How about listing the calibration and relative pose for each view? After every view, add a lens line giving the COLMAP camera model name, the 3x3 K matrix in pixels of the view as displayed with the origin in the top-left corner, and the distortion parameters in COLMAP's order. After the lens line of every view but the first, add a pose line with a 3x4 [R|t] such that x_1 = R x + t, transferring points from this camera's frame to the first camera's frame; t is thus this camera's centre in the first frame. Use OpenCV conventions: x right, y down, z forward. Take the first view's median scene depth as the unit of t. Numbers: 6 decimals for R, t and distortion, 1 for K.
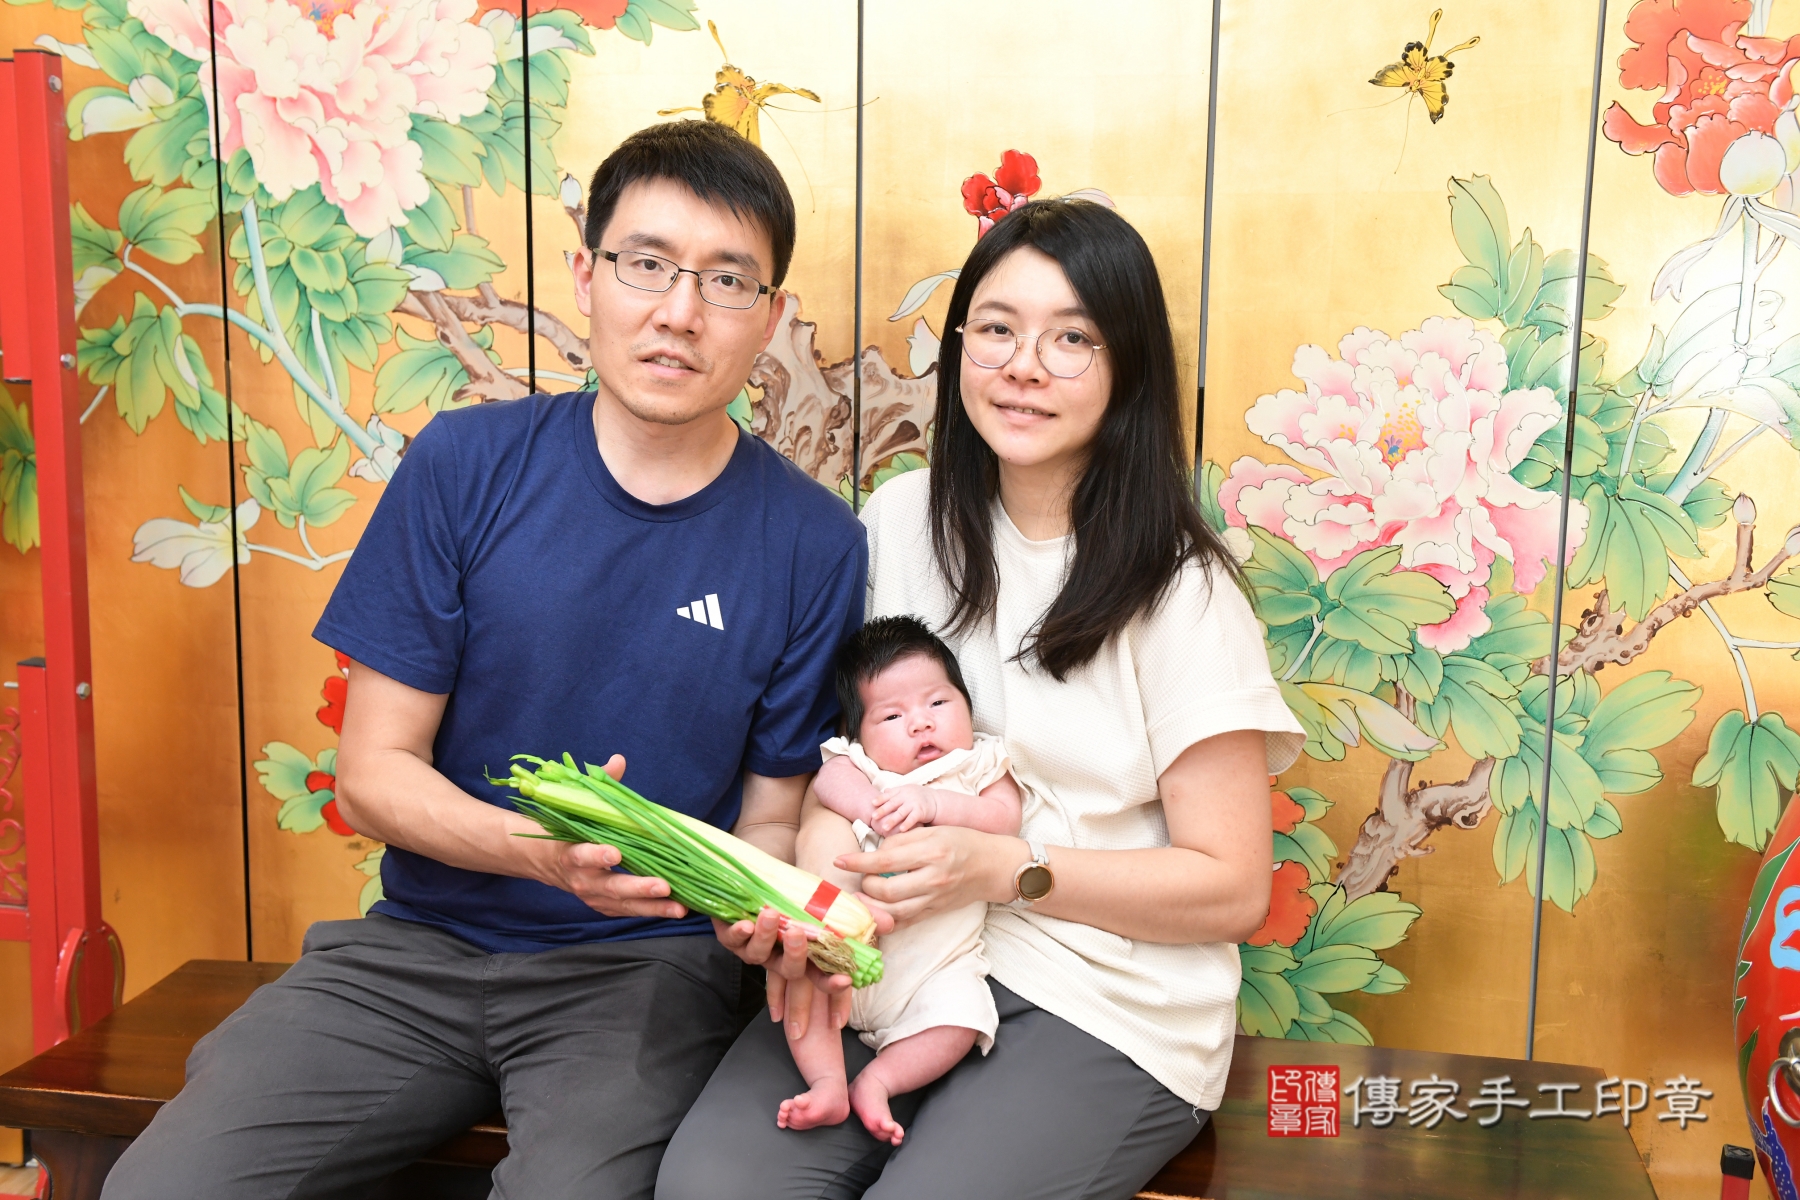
lens RADIAL K [[1860.7, 0, 898.9], [0, 1860.7, 581.0], [0, 0, 1]] dist [0.038586, 0.000000]
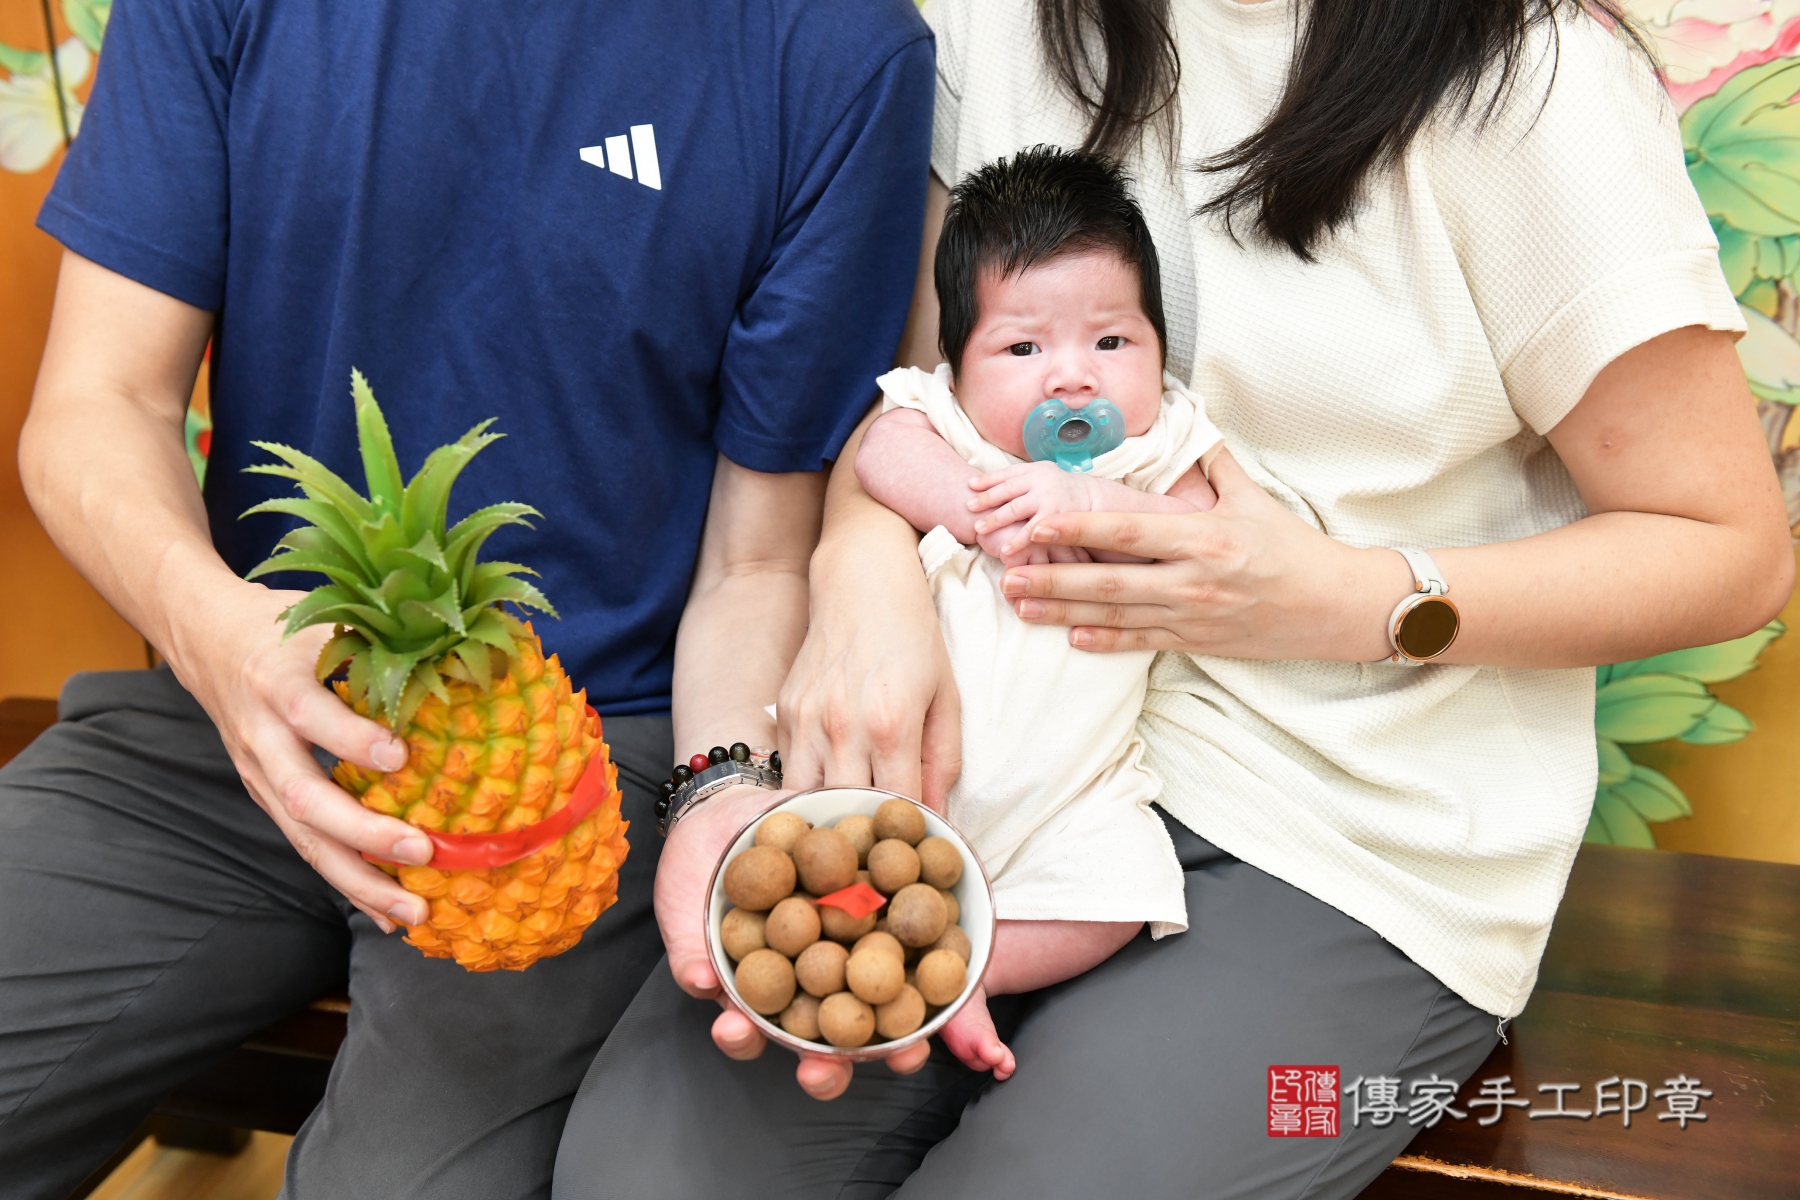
lens RADIAL K [[1860.7, 0, 866.6], [0, 1860.7, 581.3], [0, 0, 1]] dist [0.038586, 0.000000]
pose [[0.997057, 0.000595, -0.076665, 0.004756], [0.014564, 0.980292, 0.197019, 0.024957], [0.075271, -0.197555, 0.977398, 0.331188]]
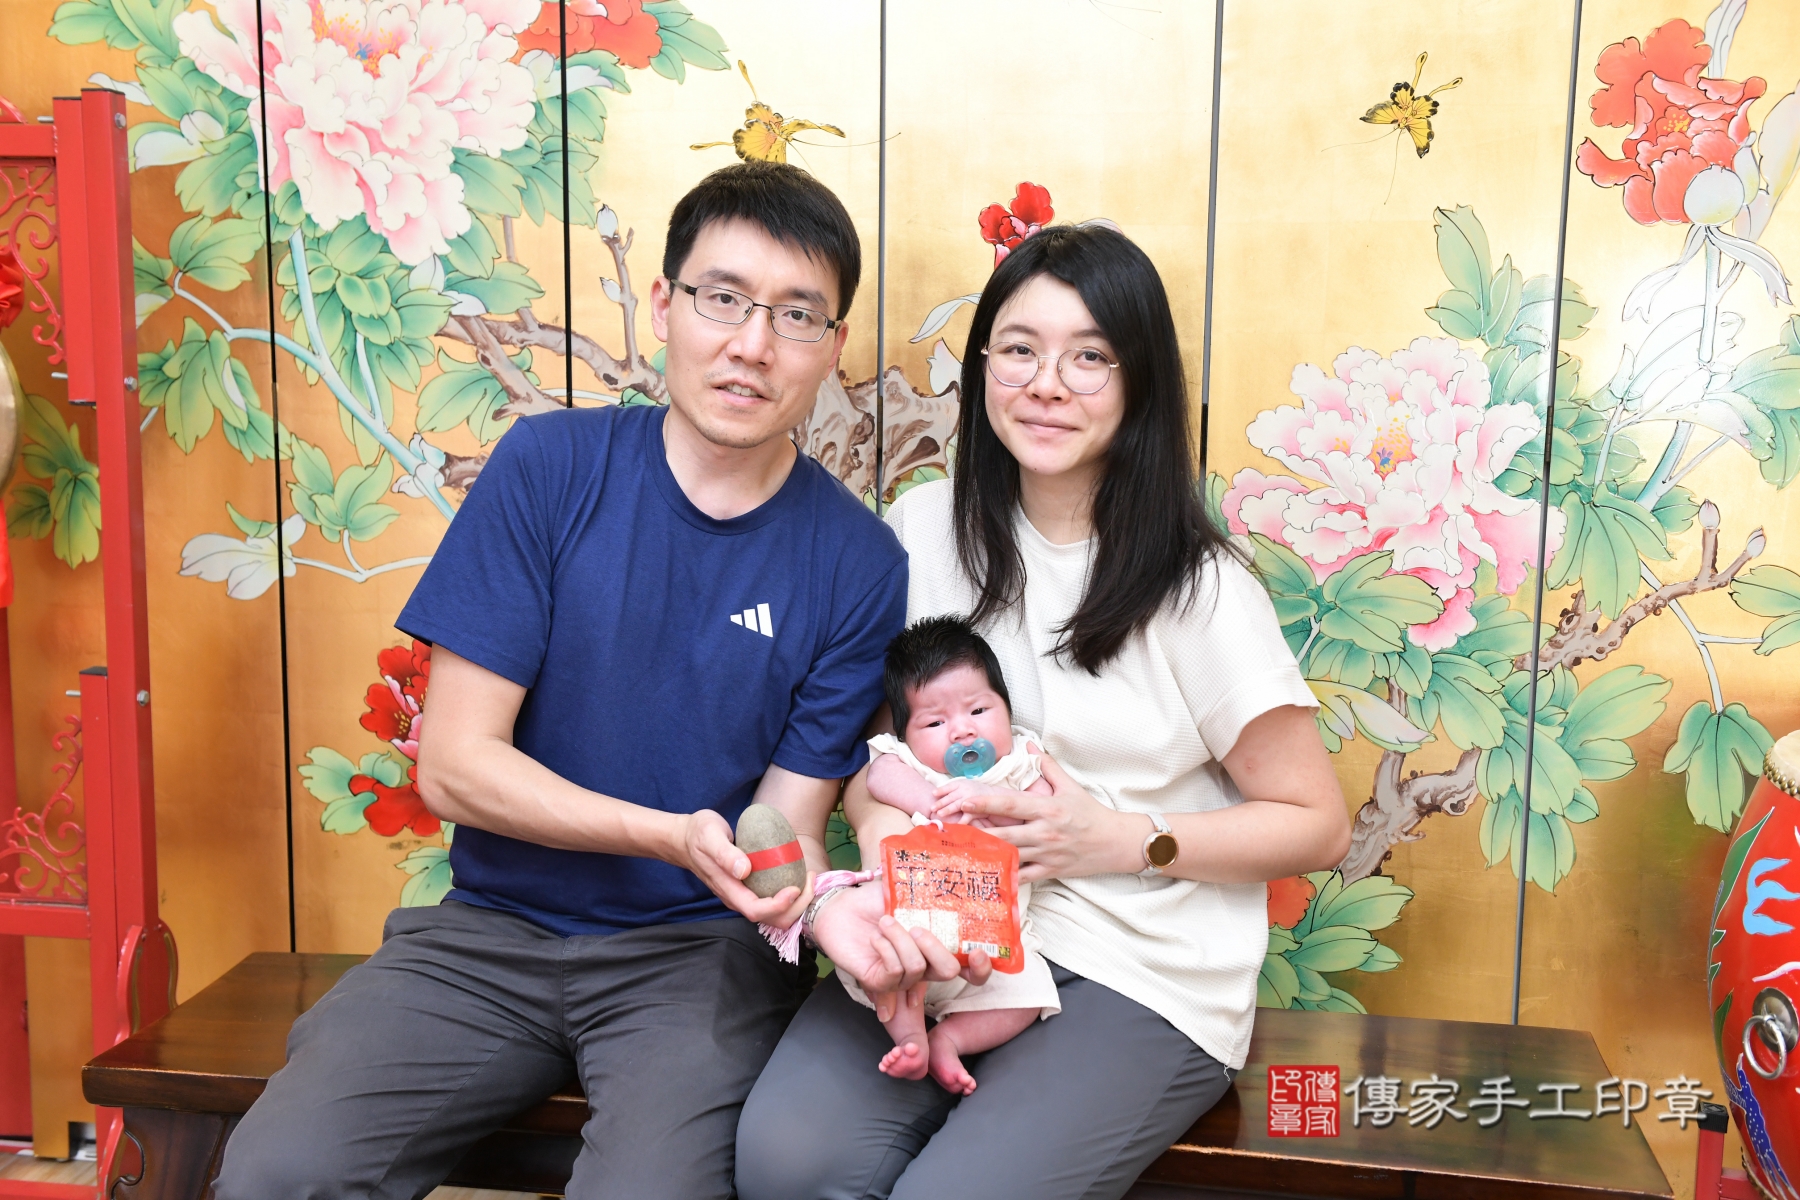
lens RADIAL K [[1860.7, 0, 896.7], [0, 1860.7, 574.7], [0, 0, 1]] dist [0.038586, 0.000000]
pose [[0.999551, -0.007731, 0.028956, -0.044684], [0.007979, 0.999932, -0.008453, 0.001501], [-0.028888, 0.008680, 0.999545, -0.059287]]
